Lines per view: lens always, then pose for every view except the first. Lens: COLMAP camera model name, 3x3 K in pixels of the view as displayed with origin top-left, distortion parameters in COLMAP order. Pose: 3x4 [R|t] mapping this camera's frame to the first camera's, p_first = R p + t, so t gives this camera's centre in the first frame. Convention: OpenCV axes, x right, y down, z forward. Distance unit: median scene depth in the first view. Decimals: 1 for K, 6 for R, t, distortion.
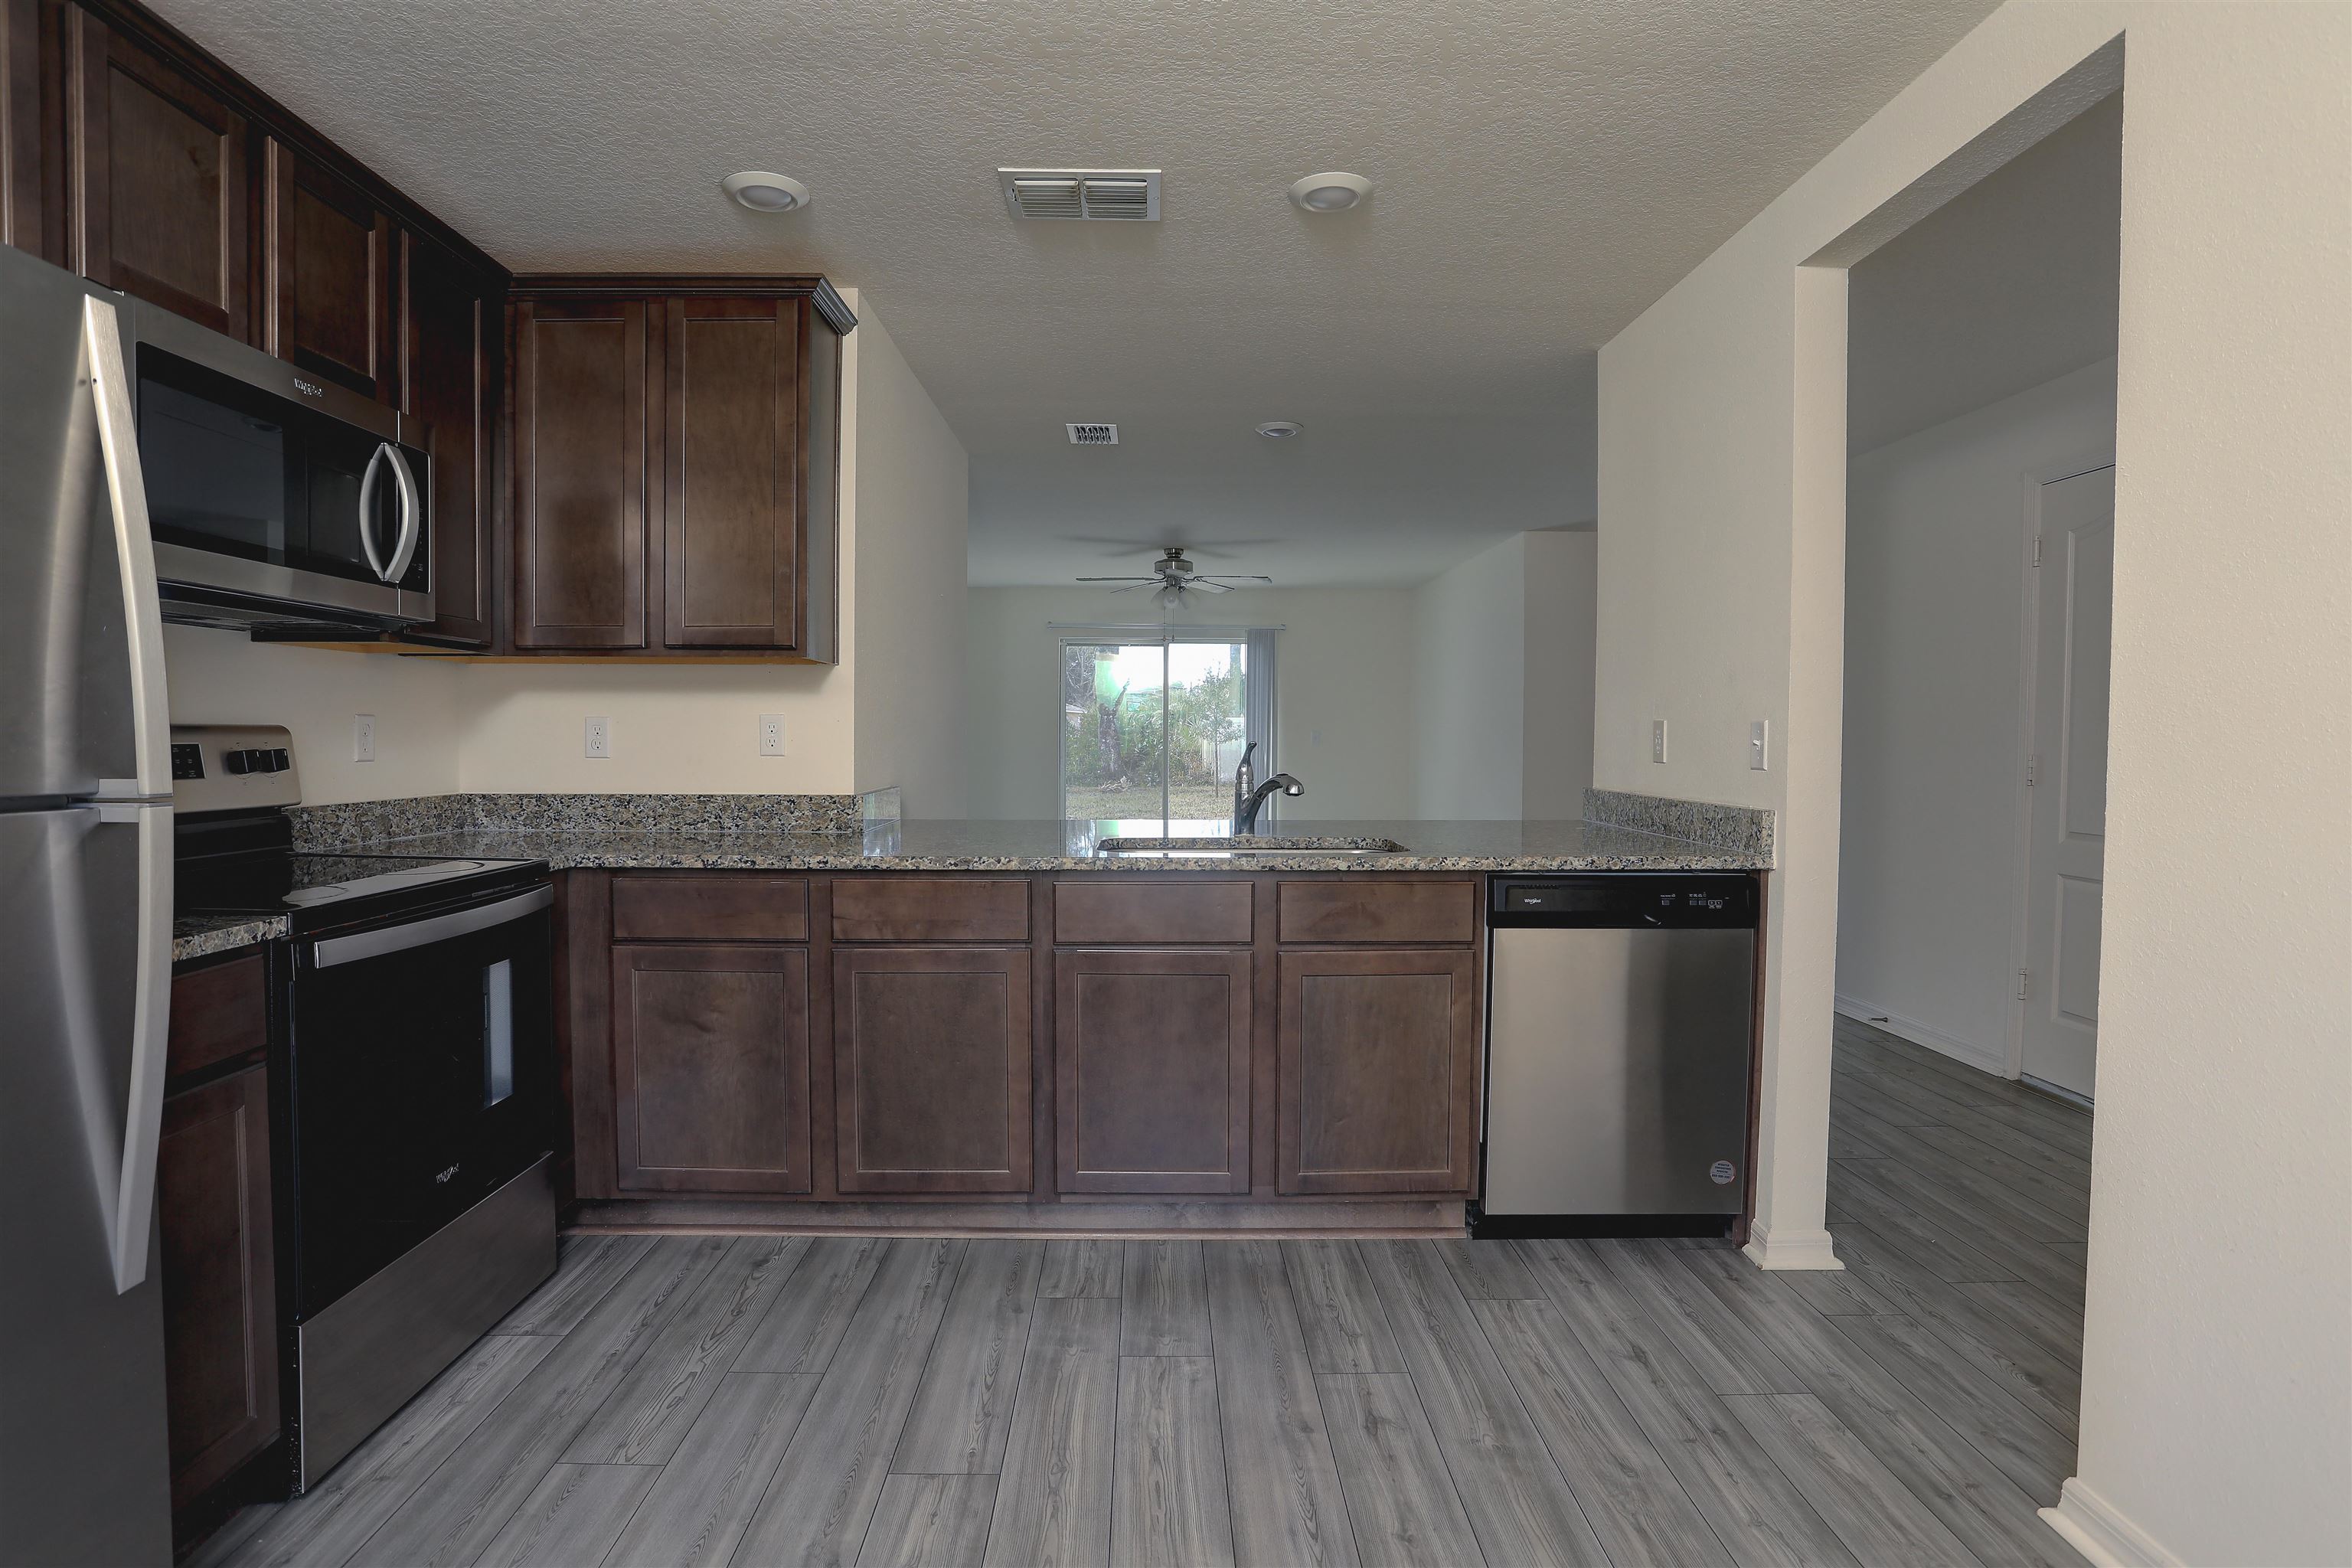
lens RADIAL K [[1214.1, 0, 1171.0], [0, 1214.1, 771.0], [0, 0, 1]] dist [-0.072736, 0.037385]
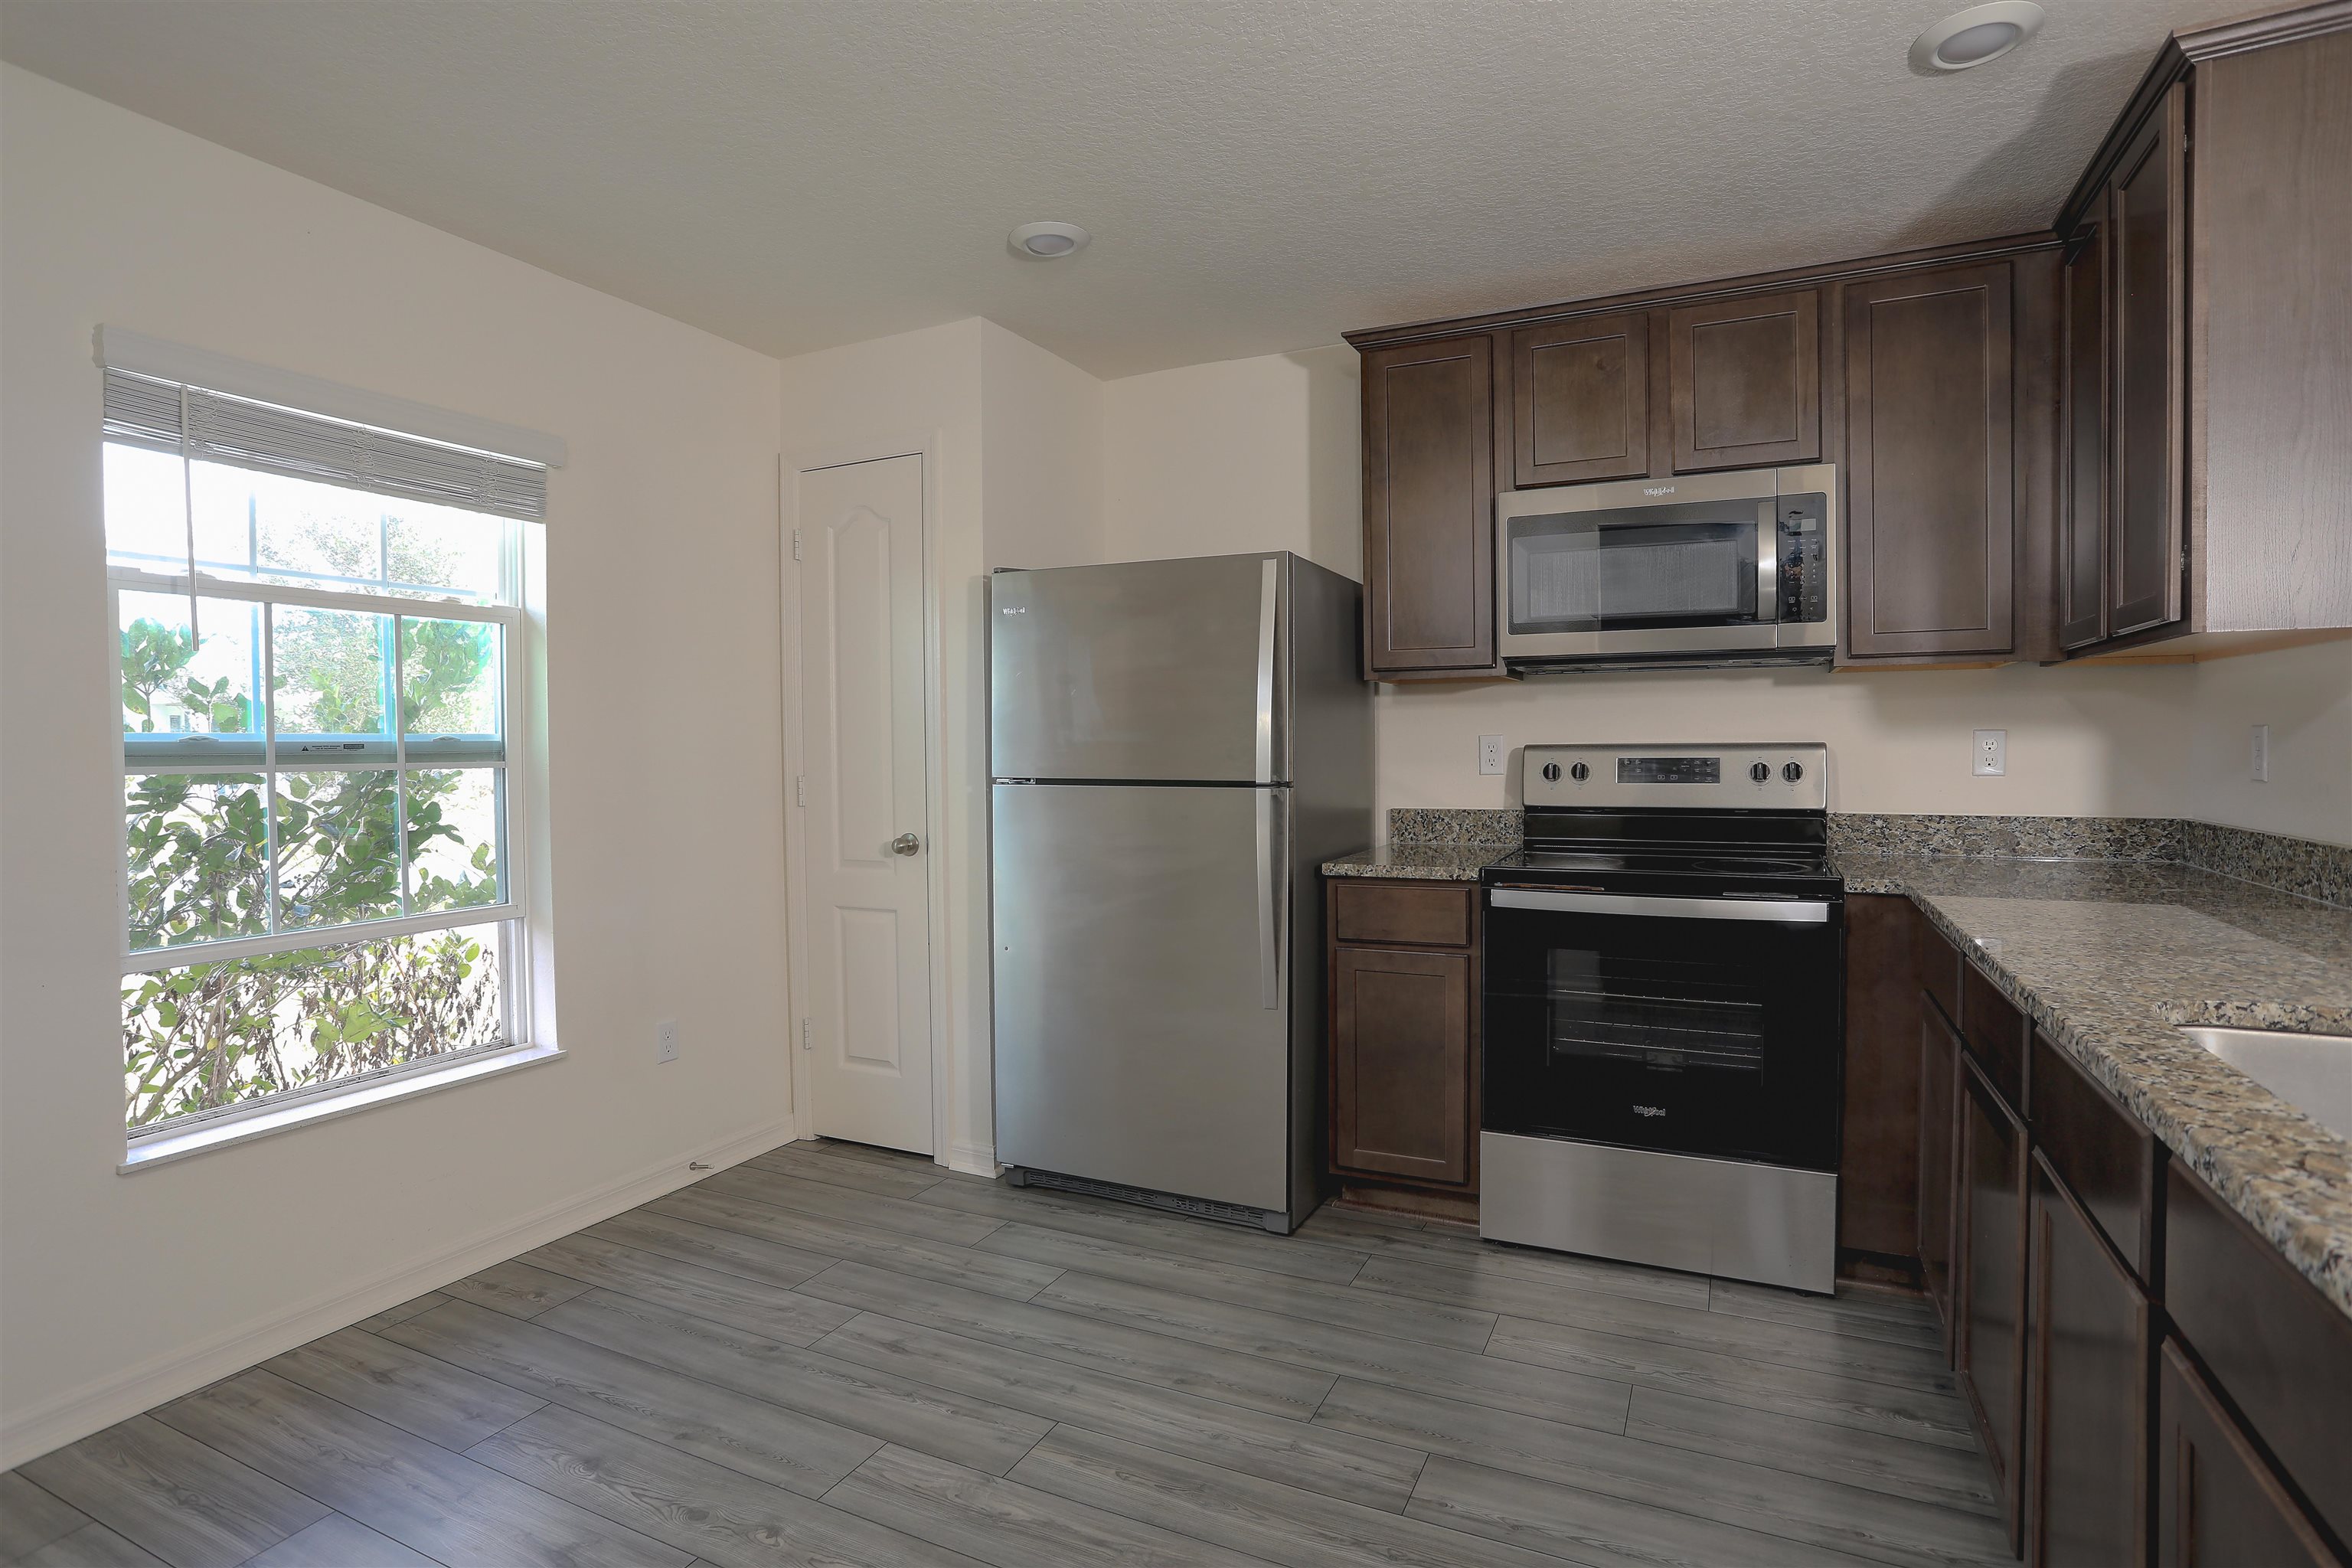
lens RADIAL K [[1186.7, 0, 1171.1], [0, 1186.7, 770.5], [0, 0, 1]] dist [-0.068942, 0.033606]
pose [[-0.469799, 0.018379, -0.882582, 0.549193], [-0.018336, 0.999364, 0.030571, -0.032245], [0.882583, 0.030545, -0.469163, 0.894780]]
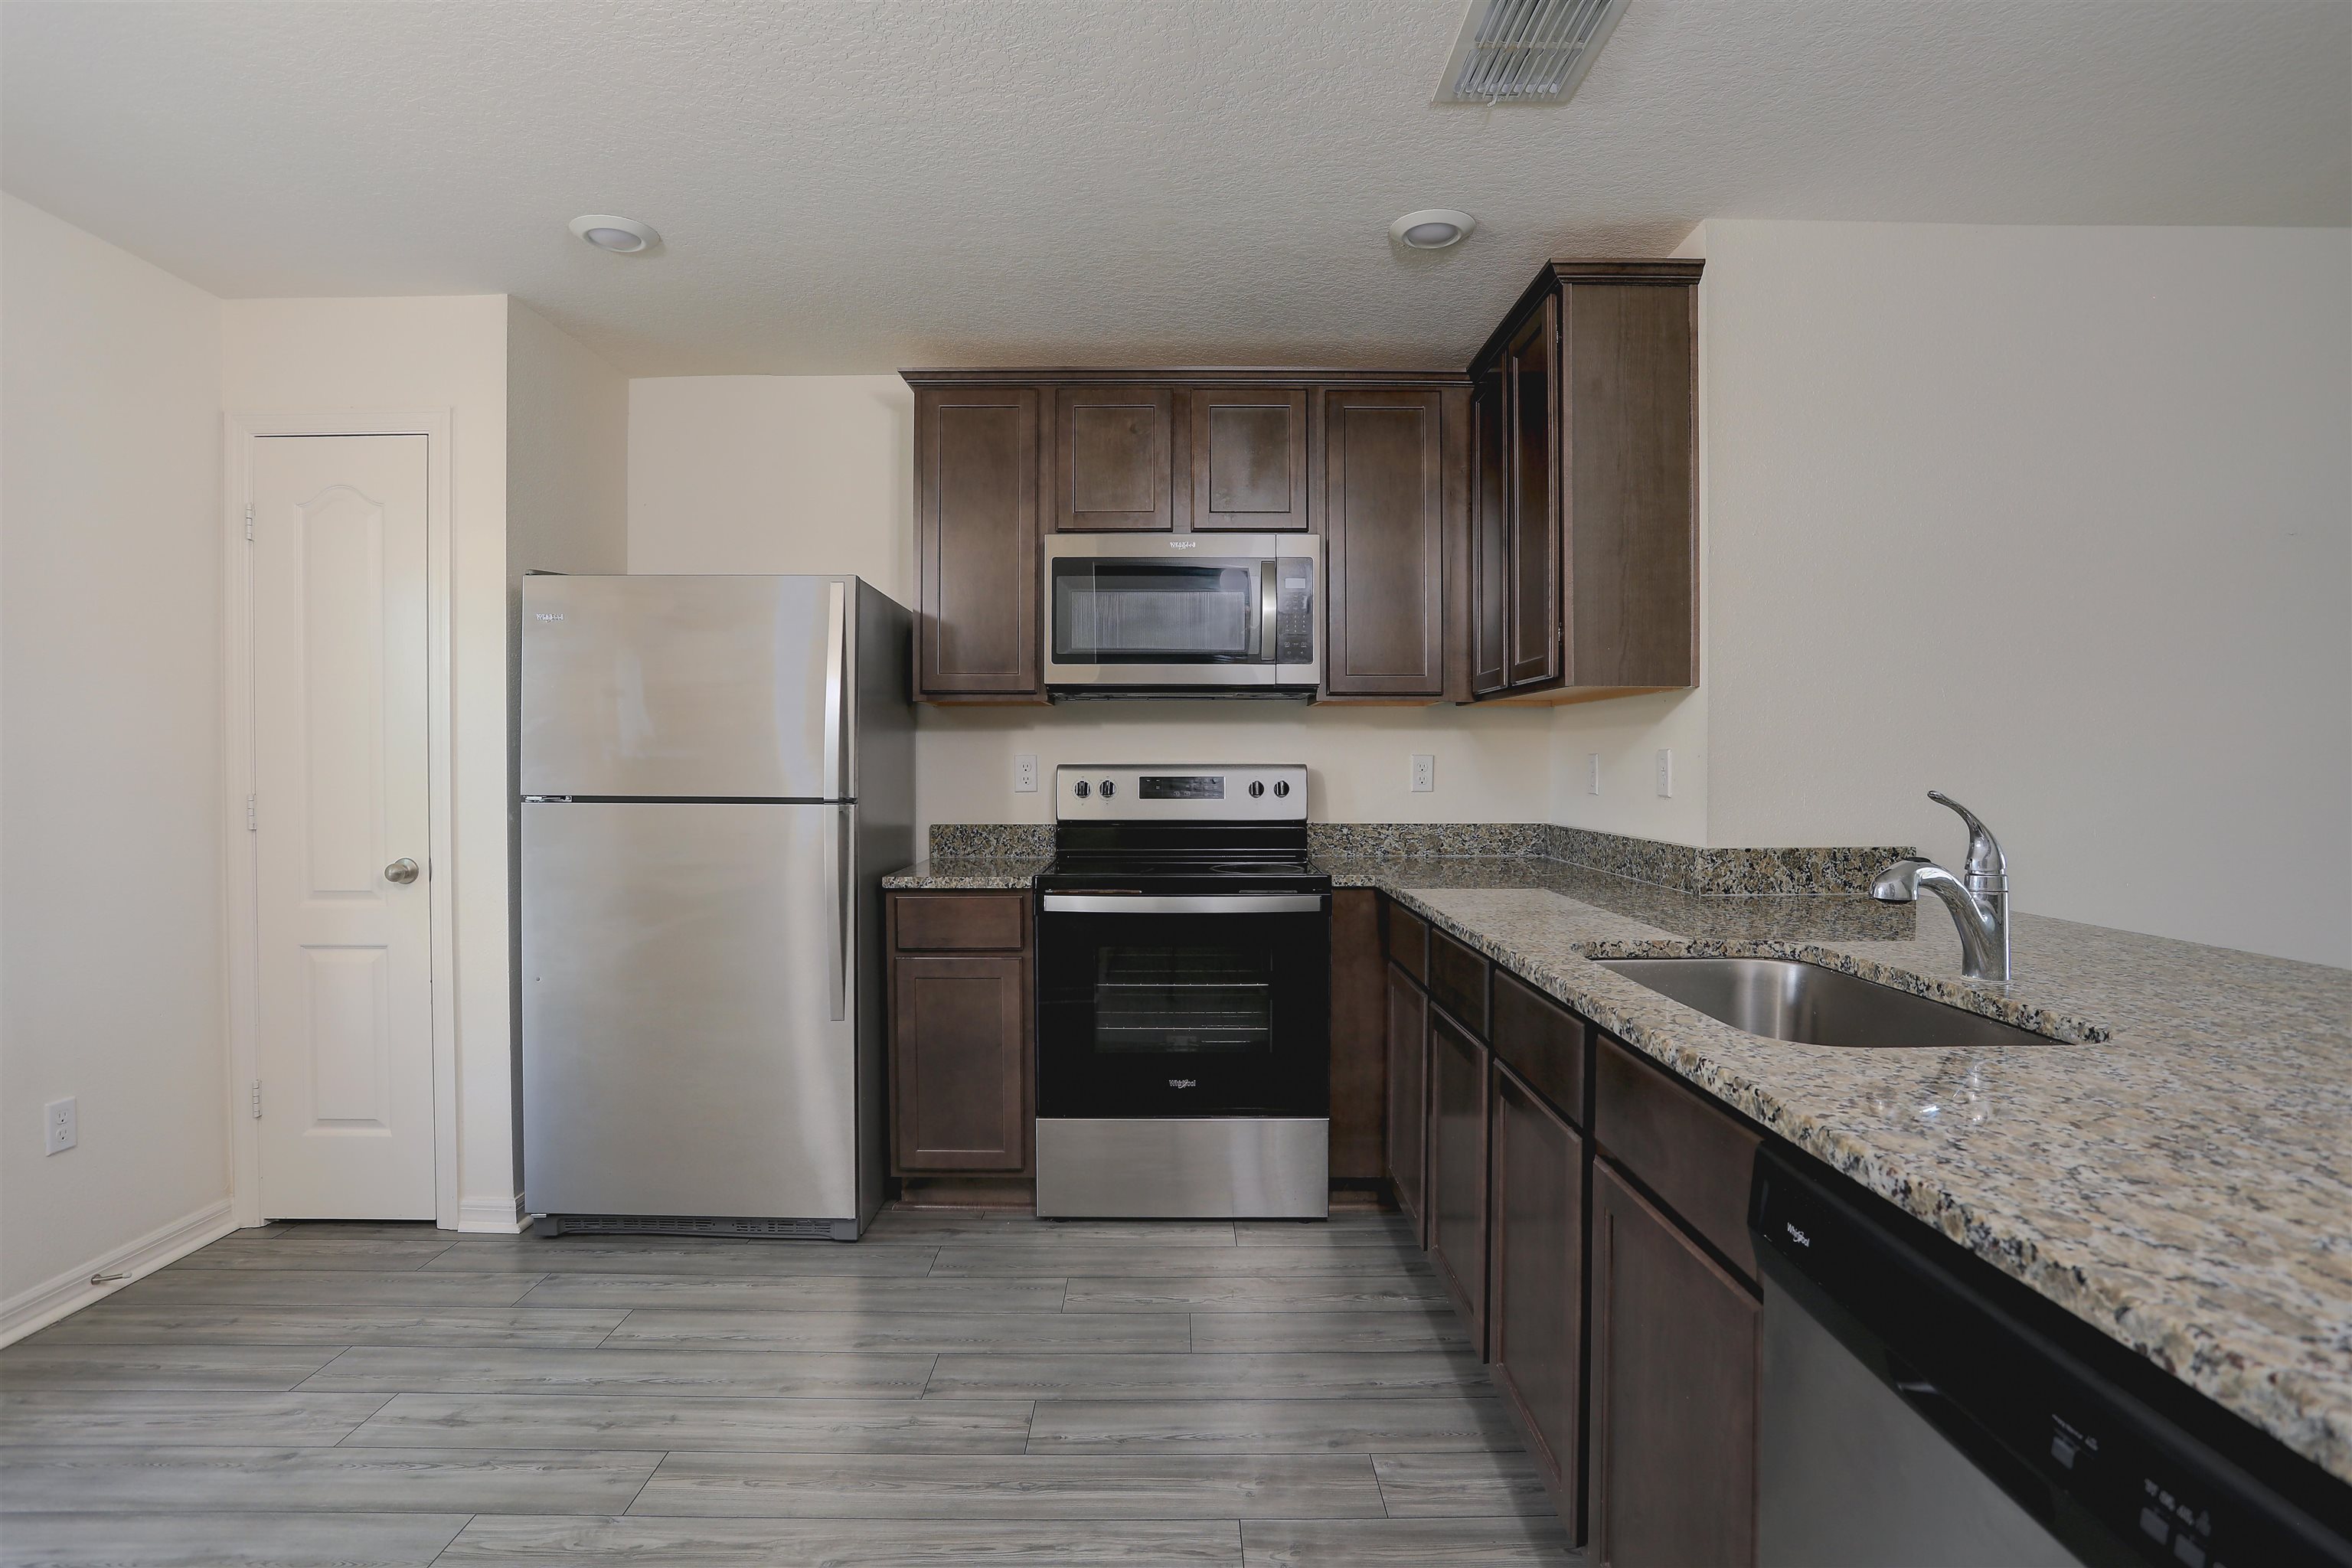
lens RADIAL K [[1214.1, 0, 1171.0], [0, 1214.1, 771.0], [0, 0, 1]] dist [-0.072736, 0.037385]
pose [[-0.033621, 0.001588, -0.999433, 0.665920], [-0.028579, 0.999588, 0.002549, -0.027971], [0.999026, 0.028649, -0.033562, 0.817787]]
